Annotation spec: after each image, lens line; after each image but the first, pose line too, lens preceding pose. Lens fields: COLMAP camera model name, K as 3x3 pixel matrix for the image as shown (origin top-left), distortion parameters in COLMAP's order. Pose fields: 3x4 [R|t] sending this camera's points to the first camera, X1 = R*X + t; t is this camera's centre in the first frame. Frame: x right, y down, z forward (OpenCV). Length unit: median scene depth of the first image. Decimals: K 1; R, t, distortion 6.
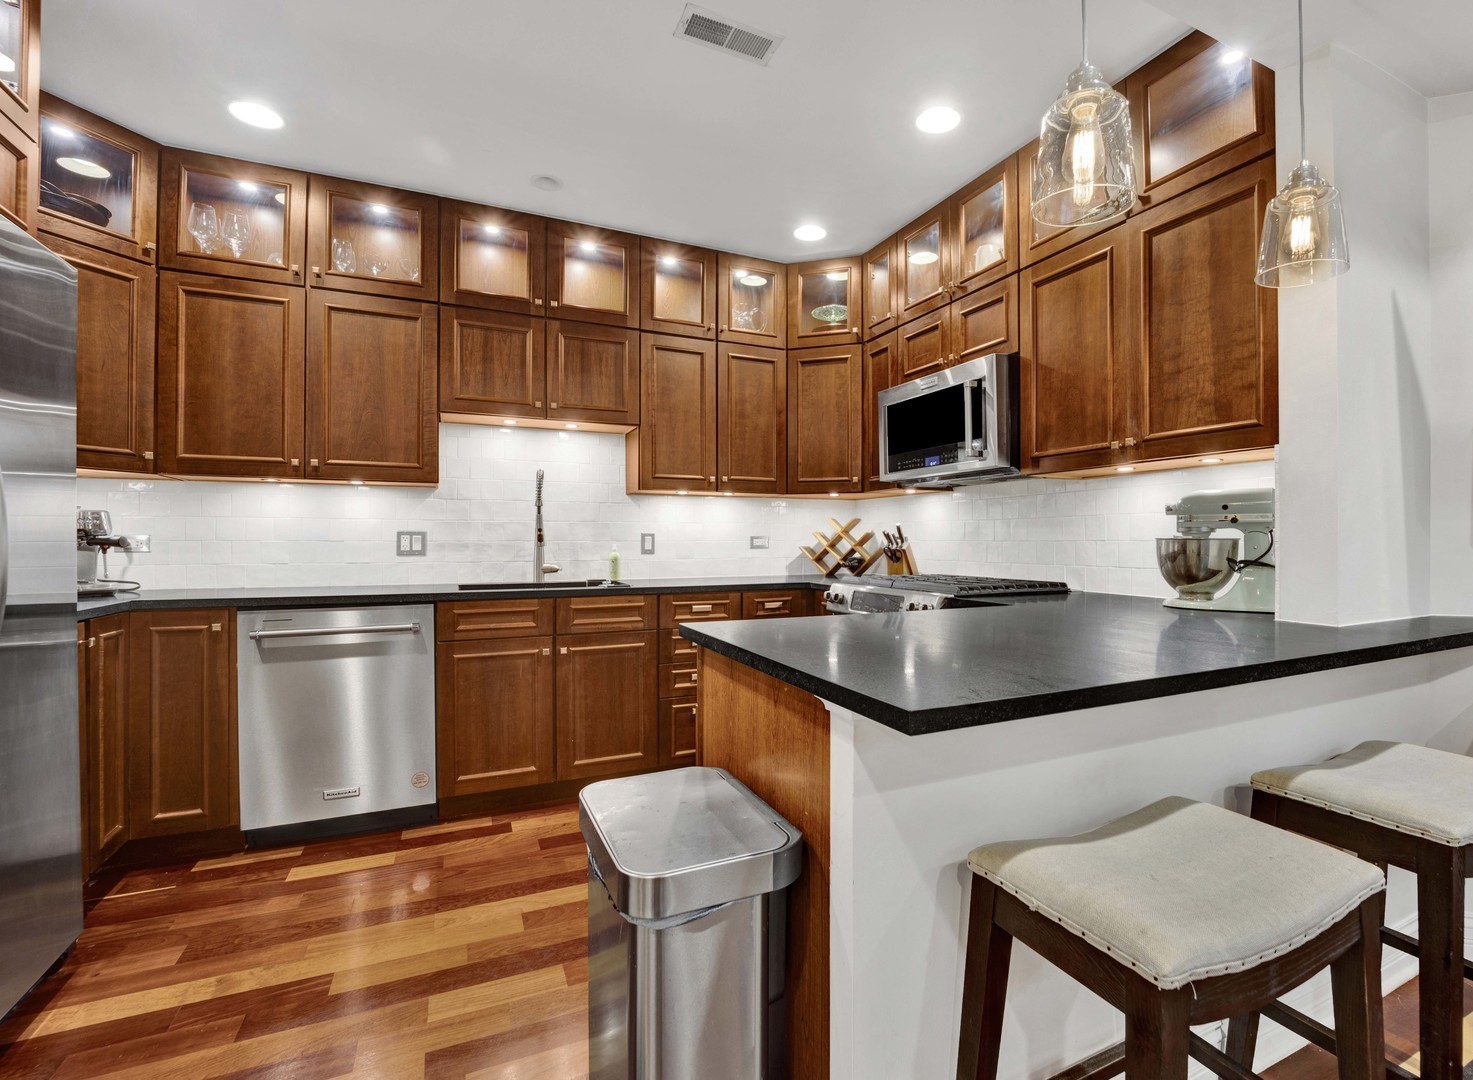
lens RADIAL K [[676.1, 0, 764.1], [0, 676.1, 533.7], [0, 0, 1]] dist [-0.000668, -0.013452]
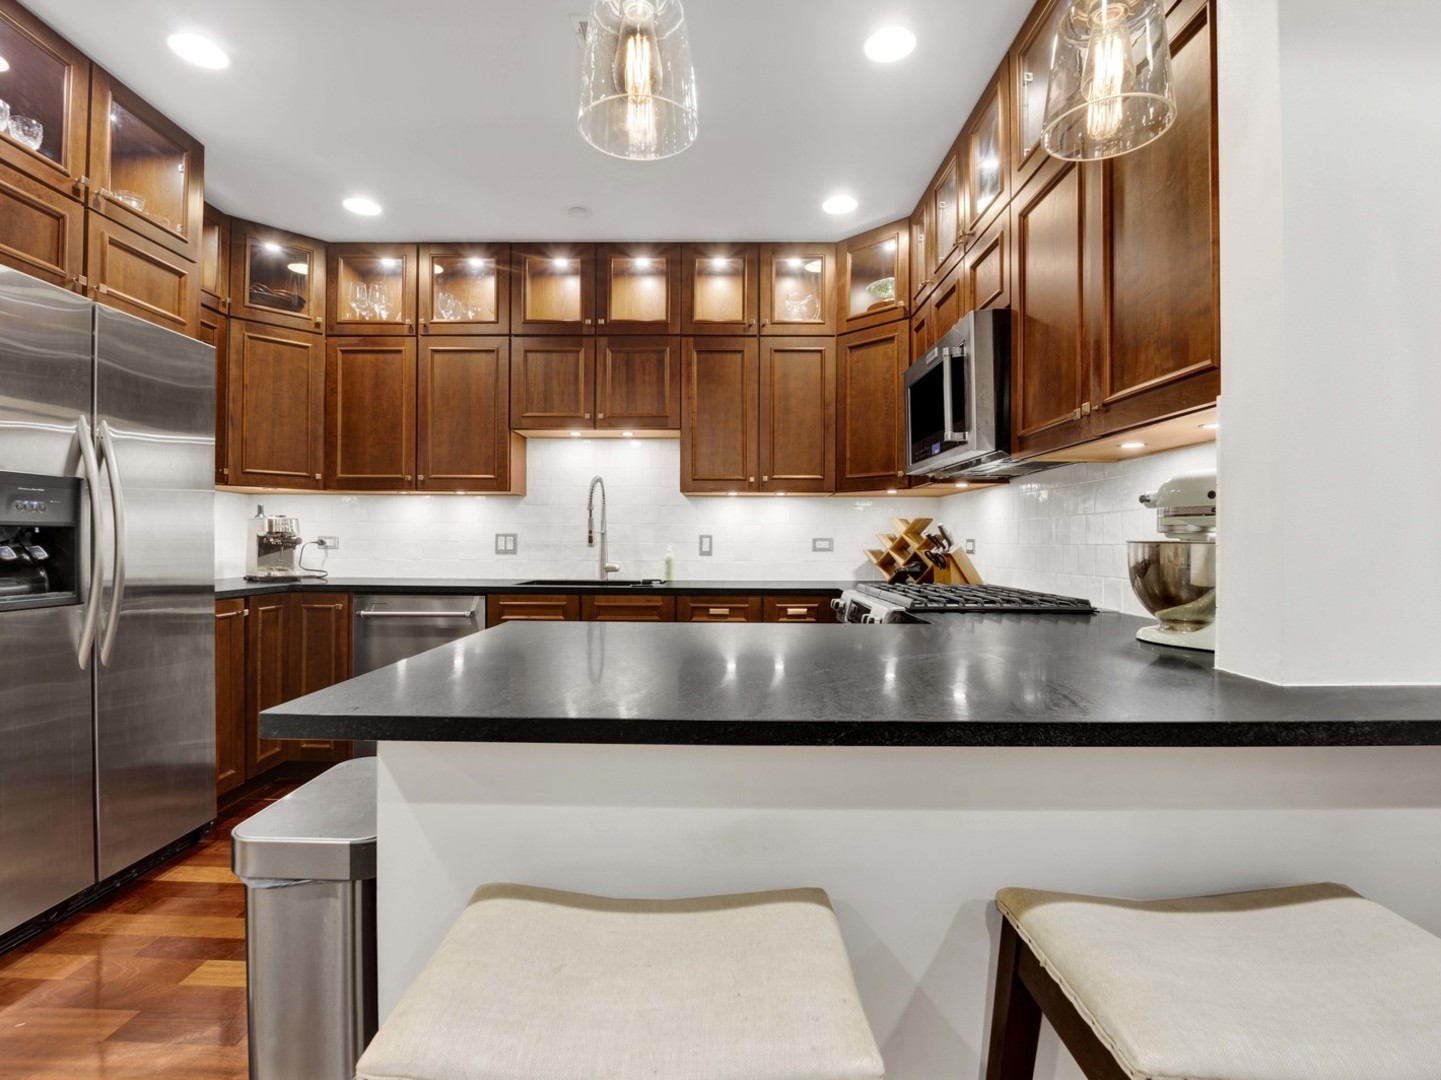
lens RADIAL K [[673.3, 0, 720.5], [0, 673.3, 540.0], [0, 0, 1]] dist [-0.017165, -0.000122]
pose [[0.900618, 0.003198, -0.434600, 0.328602], [-0.000795, 0.999983, 0.005710, 0.001290], [0.434611, -0.004797, 0.900605, 0.118521]]
